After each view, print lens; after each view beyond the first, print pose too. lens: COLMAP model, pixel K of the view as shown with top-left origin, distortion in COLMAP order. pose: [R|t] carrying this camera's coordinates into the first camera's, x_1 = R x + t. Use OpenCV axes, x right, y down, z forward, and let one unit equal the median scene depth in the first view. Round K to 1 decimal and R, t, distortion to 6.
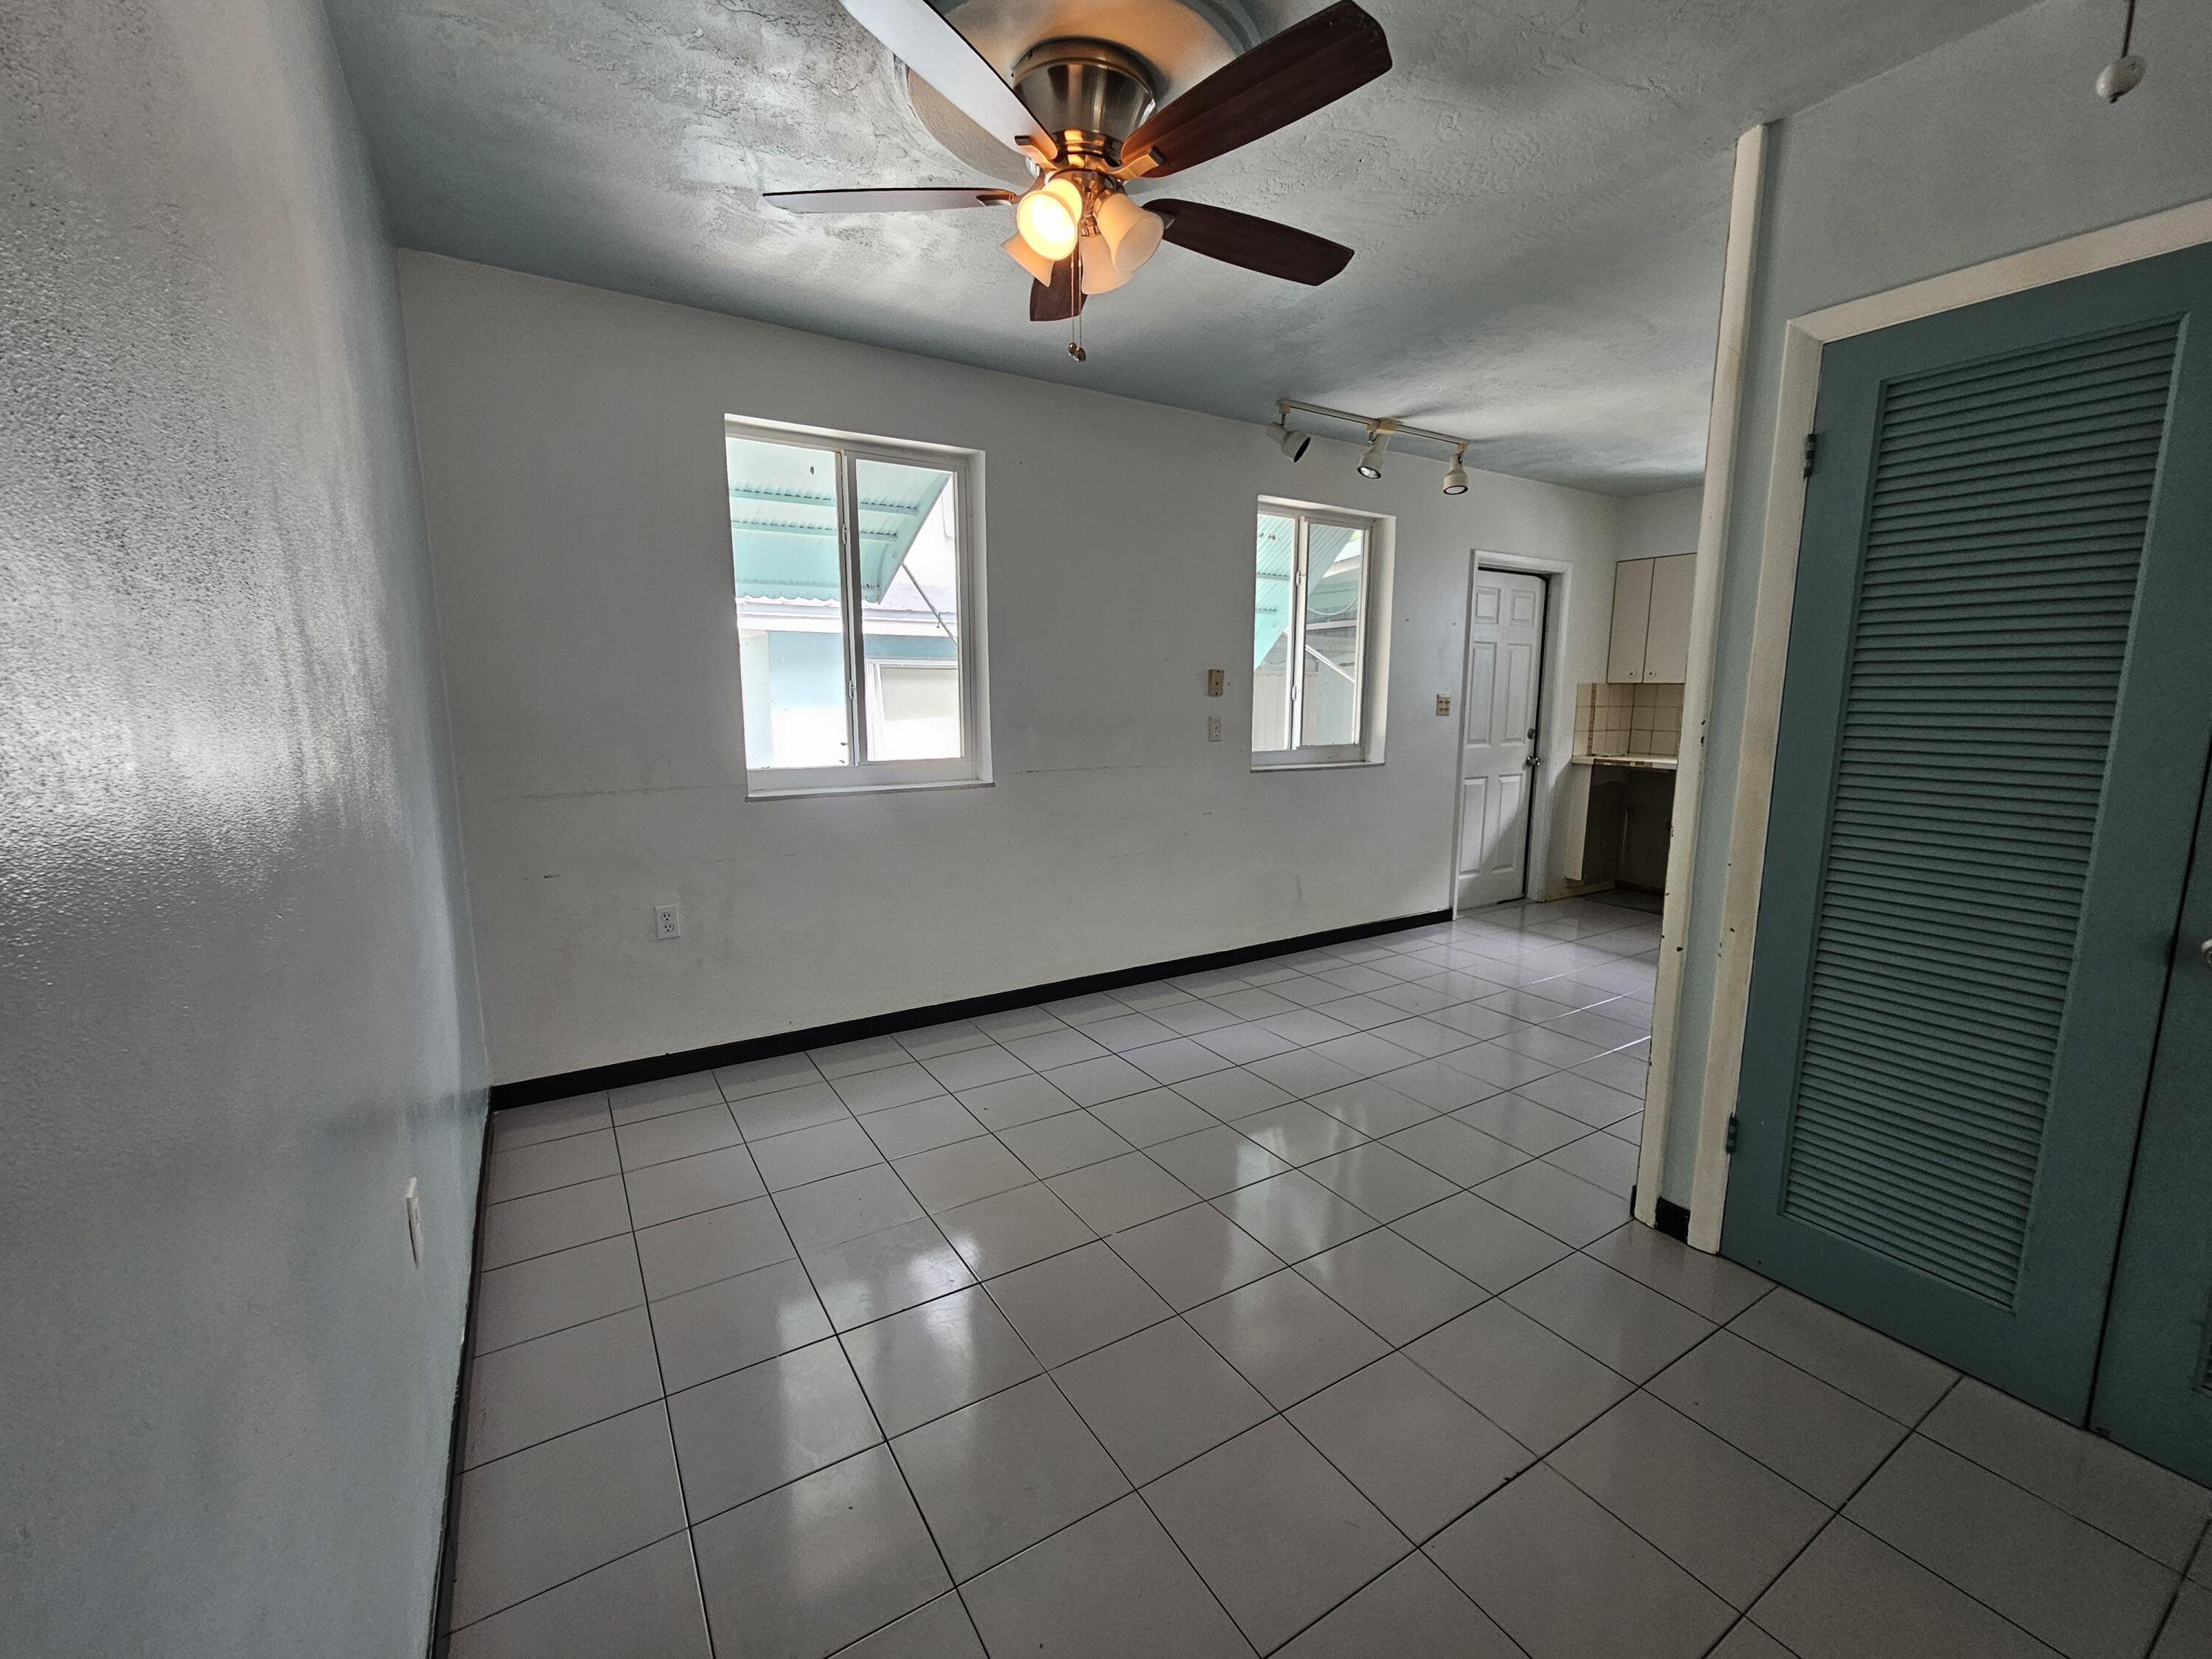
lens RADIAL K [[914.5, 0, 1126.8], [0, 914.5, 834.6], [0, 0, 1]] dist [-0.000281, -0.000600]
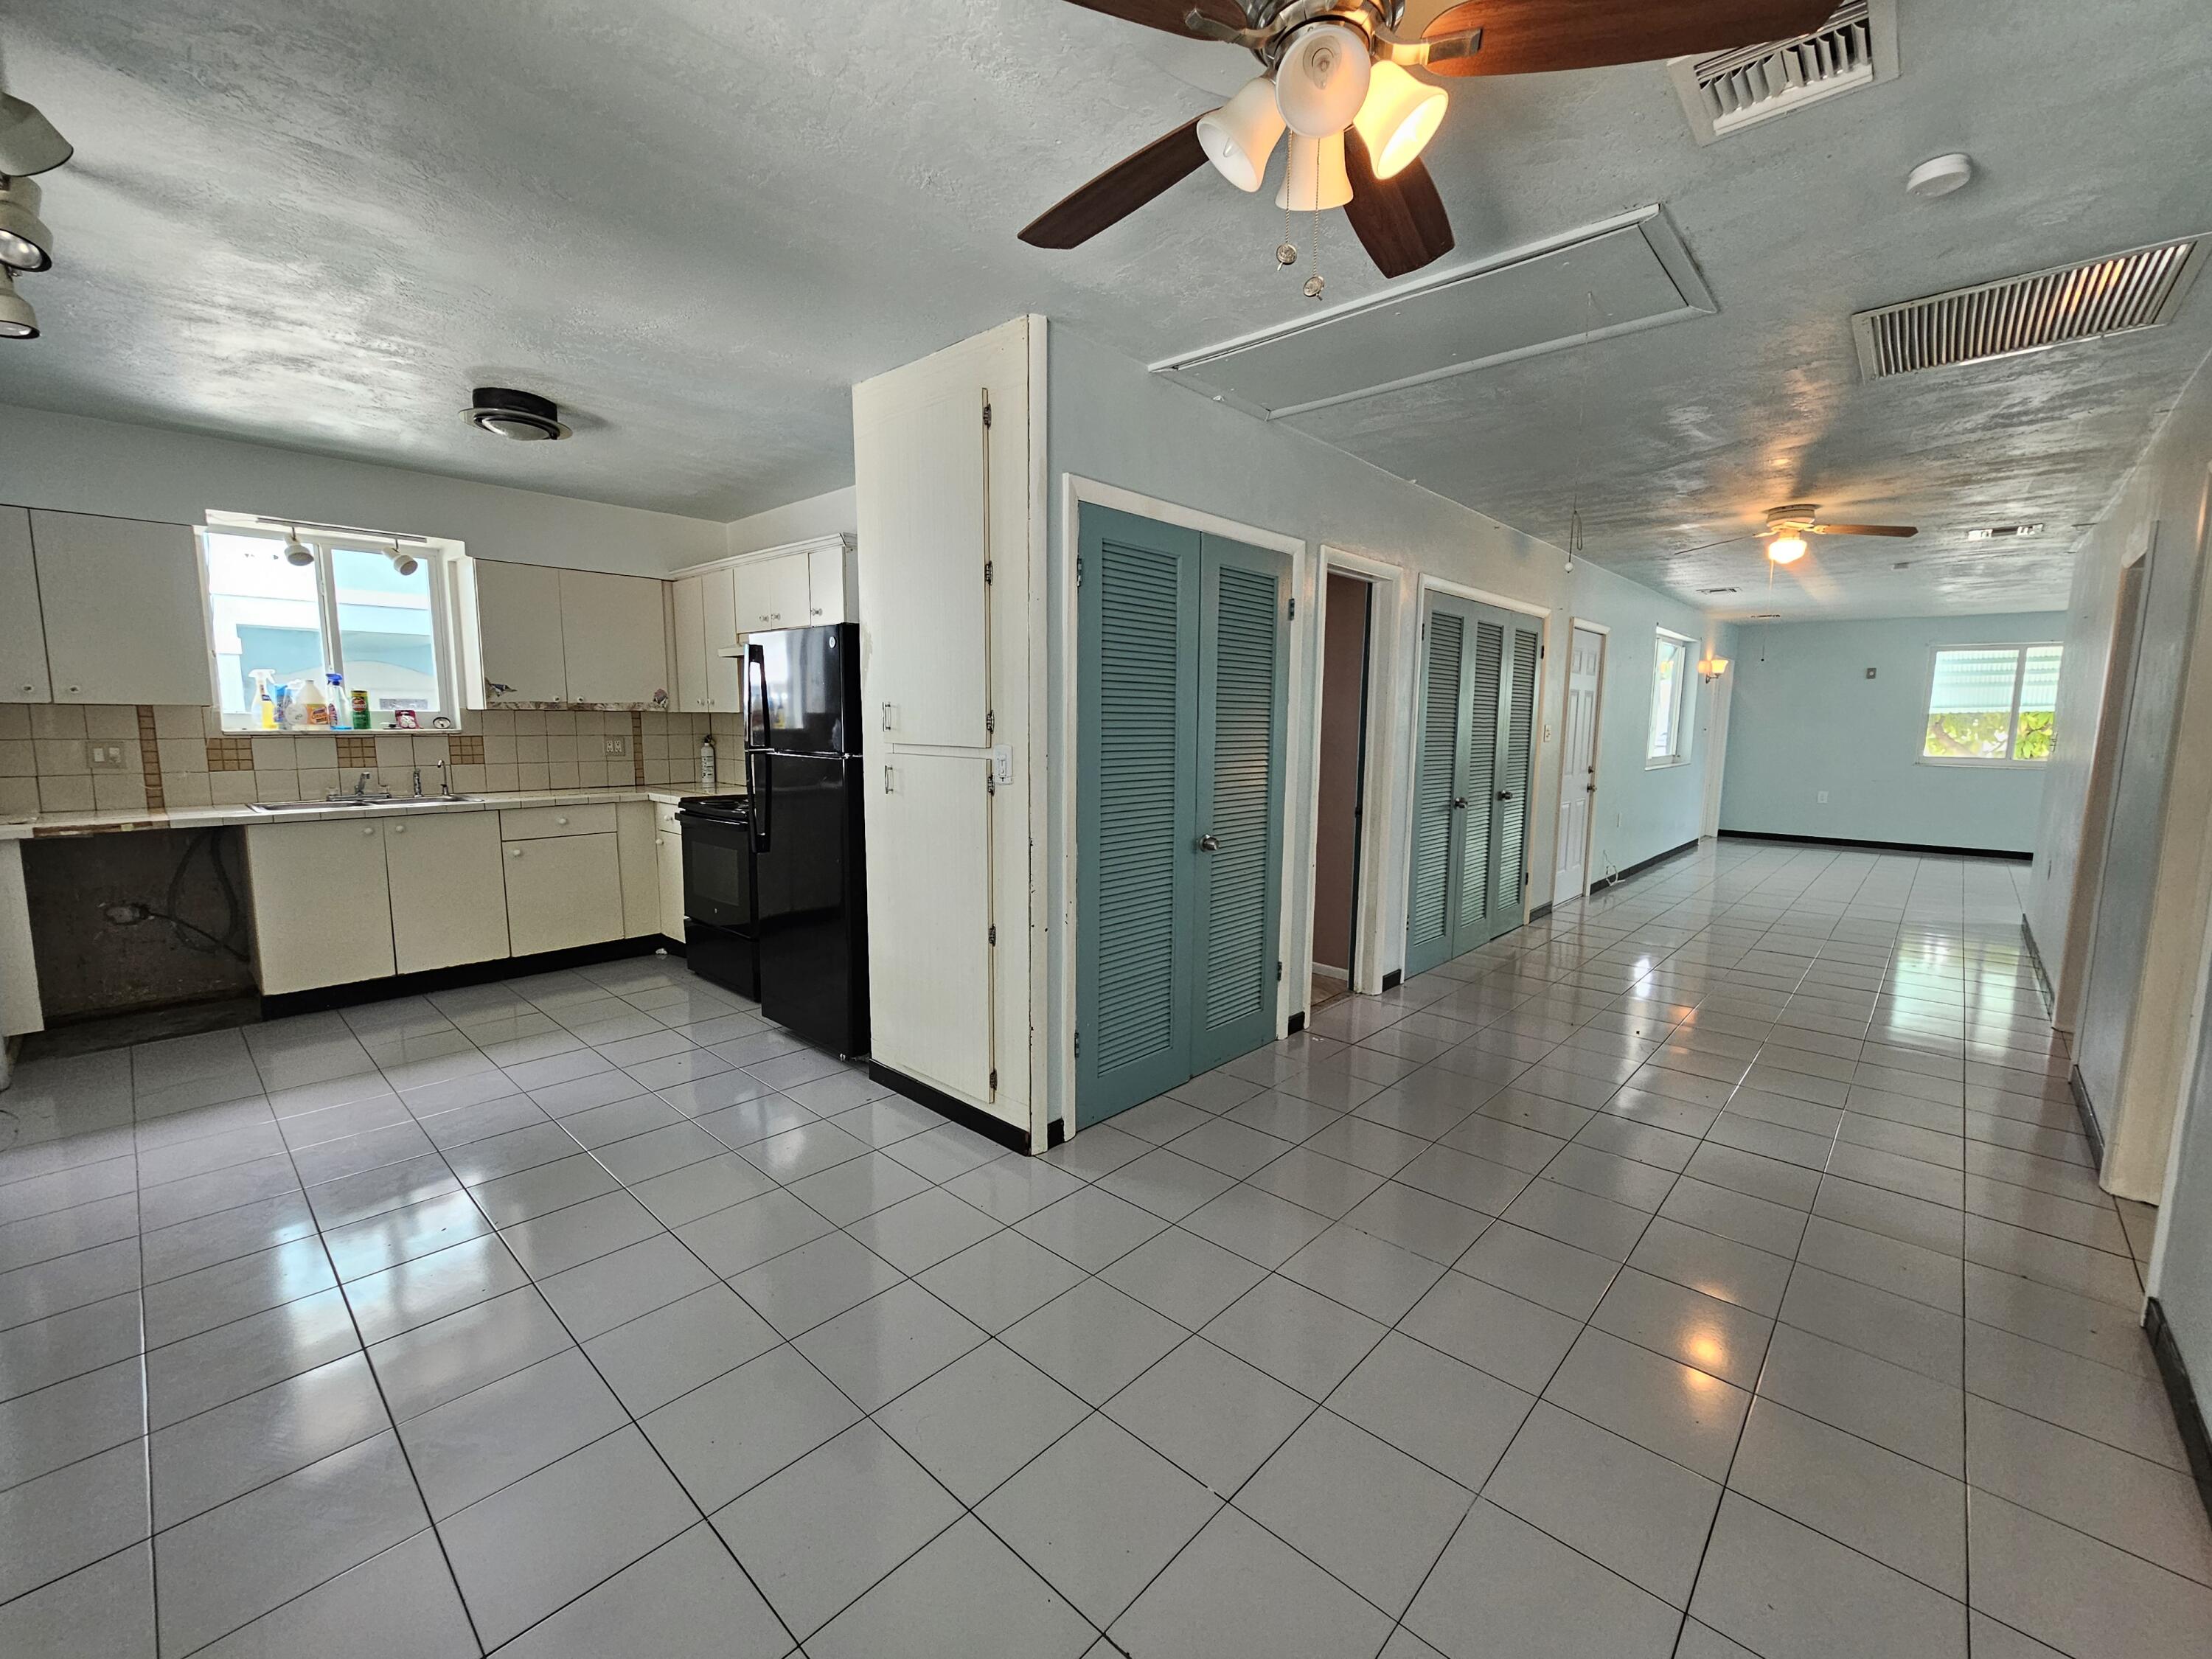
lens RADIAL K [[914.5, 0, 1112.5], [0, 914.5, 836.6], [0, 0, 1]] dist [-0.000281, -0.000600]
pose [[-0.249993, -0.134230, 0.958898, -0.254377], [0.139064, 0.975099, 0.172753, -0.084975], [-0.958209, 0.176535, -0.225102, 0.467210]]
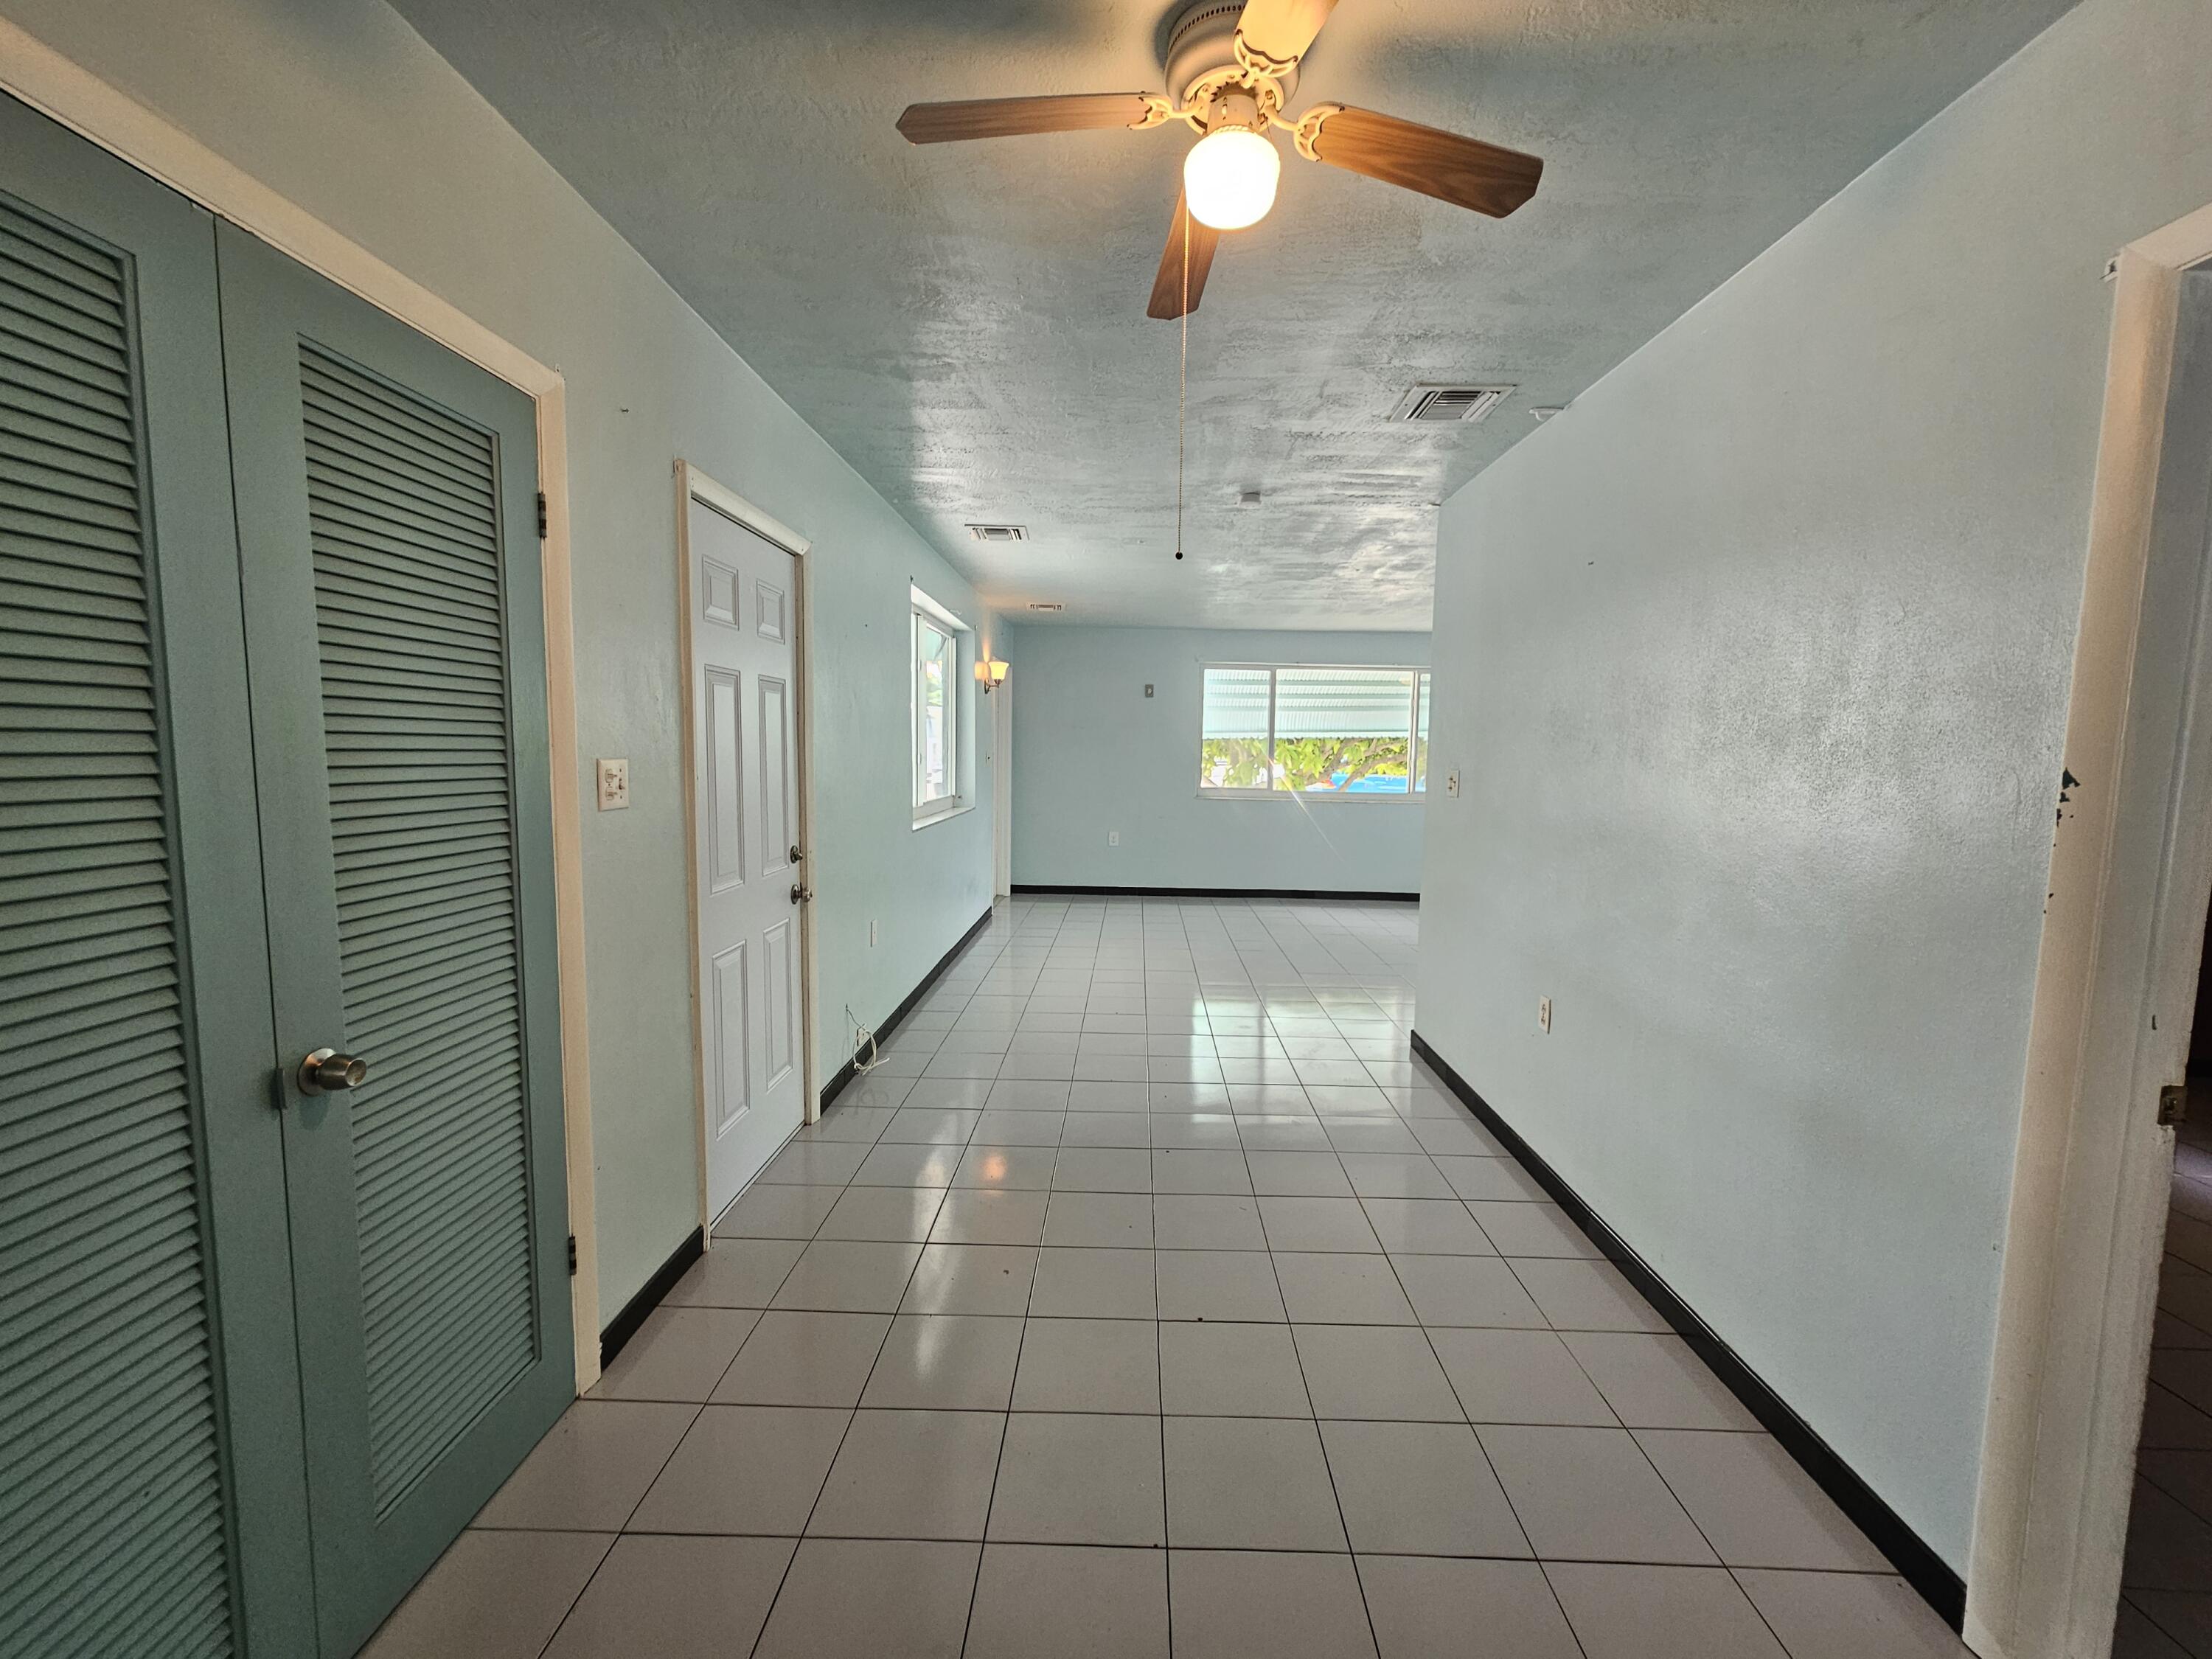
lens RADIAL K [[914.5, 0, 1113.9], [0, 914.5, 837.3], [0, 0, 1]] dist [-0.000281, -0.000600]
pose [[-0.826916, -0.078053, 0.556881, 0.330264], [0.061353, 0.971884, 0.227325, 0.008252], [-0.558968, 0.222145, -0.798878, -0.131596]]
